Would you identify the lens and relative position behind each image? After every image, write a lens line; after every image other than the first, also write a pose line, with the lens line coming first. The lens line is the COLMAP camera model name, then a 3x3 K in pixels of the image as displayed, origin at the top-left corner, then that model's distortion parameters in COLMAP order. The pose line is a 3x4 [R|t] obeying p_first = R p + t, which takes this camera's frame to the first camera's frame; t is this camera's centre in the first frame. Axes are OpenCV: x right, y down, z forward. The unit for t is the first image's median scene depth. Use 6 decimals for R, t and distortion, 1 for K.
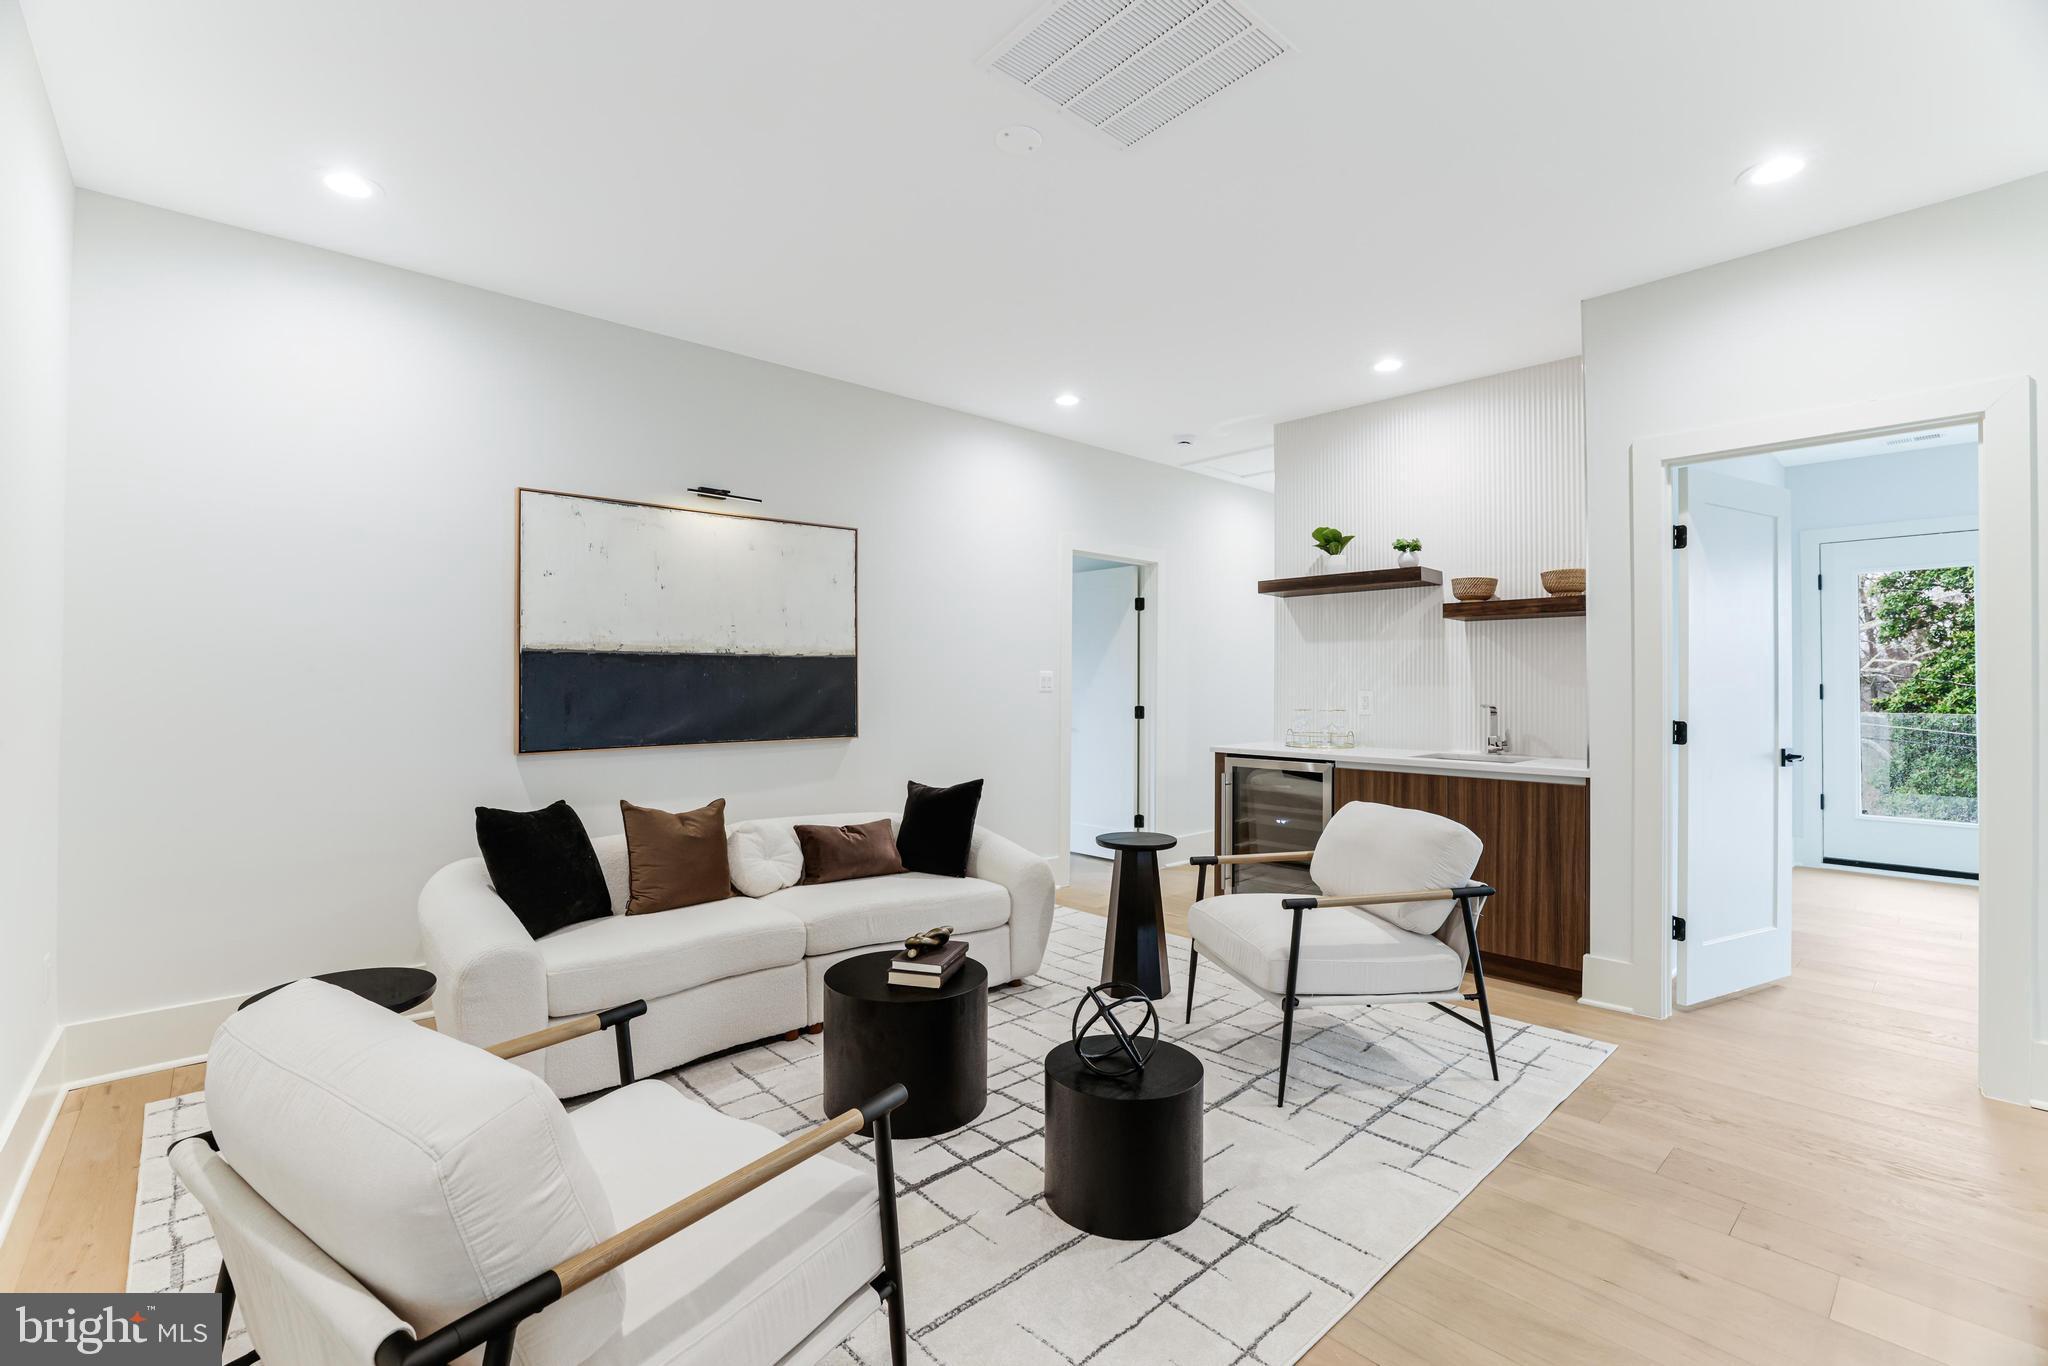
lens RADIAL K [[896.8, 0, 1021.8], [0, 896.8, 680.6], [0, 0, 1]] dist [-0.043872, 0.011965]
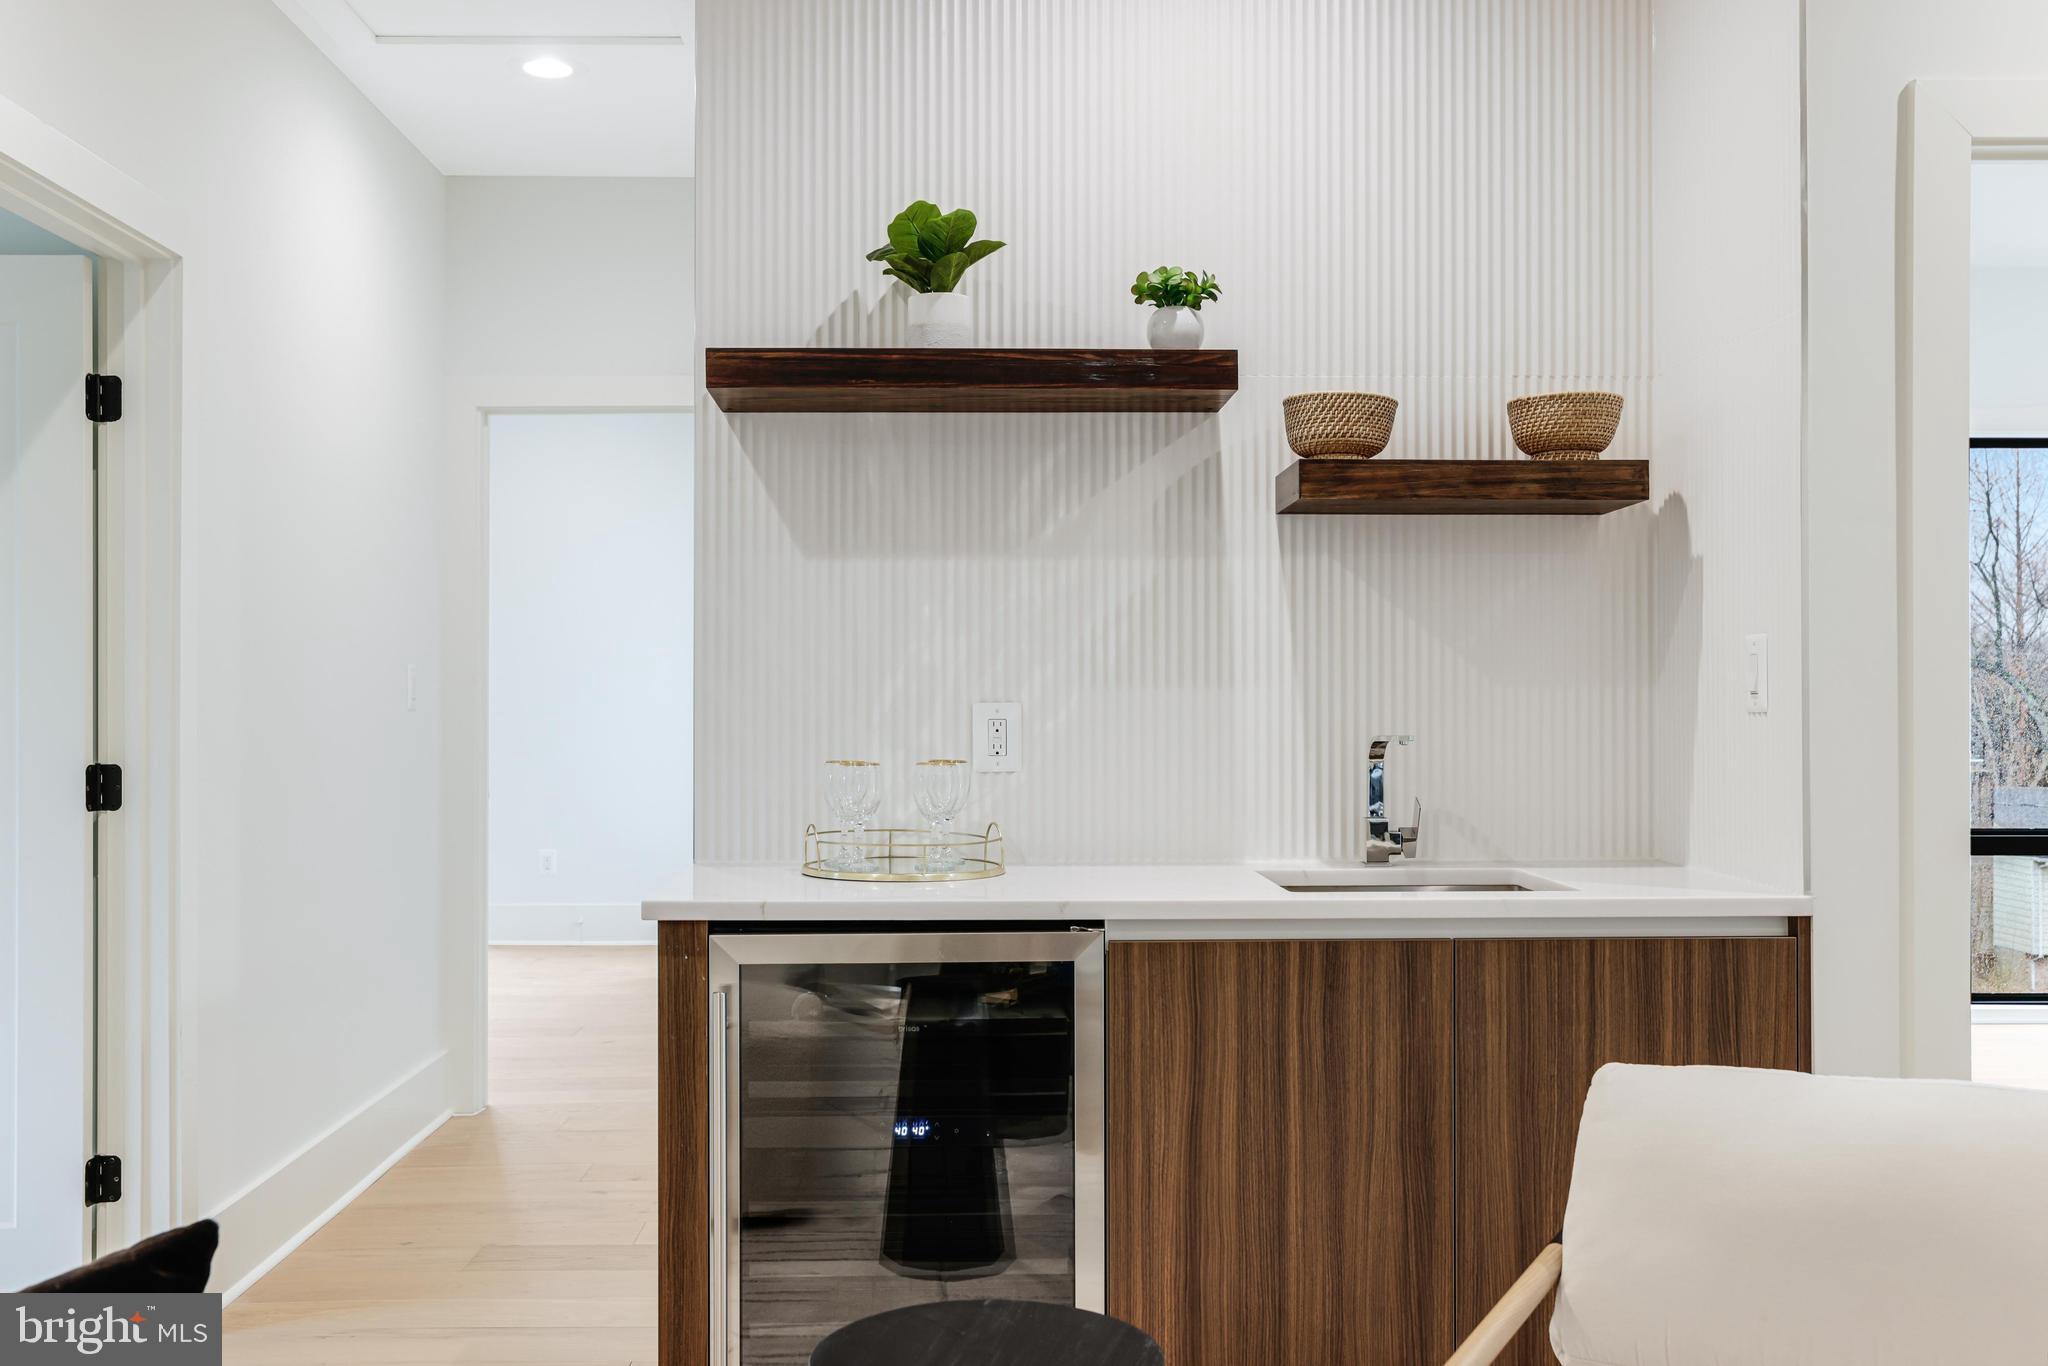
lens RADIAL K [[1924.4, 0, 1019.5], [0, 1924.4, 682.7], [0, 0, 1]] dist [0.004063, 0.000000]
pose [[0.660336, 0.002977, 0.750965, -0.177550], [0.000440, 0.999990, -0.004351, 0.007547], [-0.750971, 0.003203, 0.660328, 0.533383]]
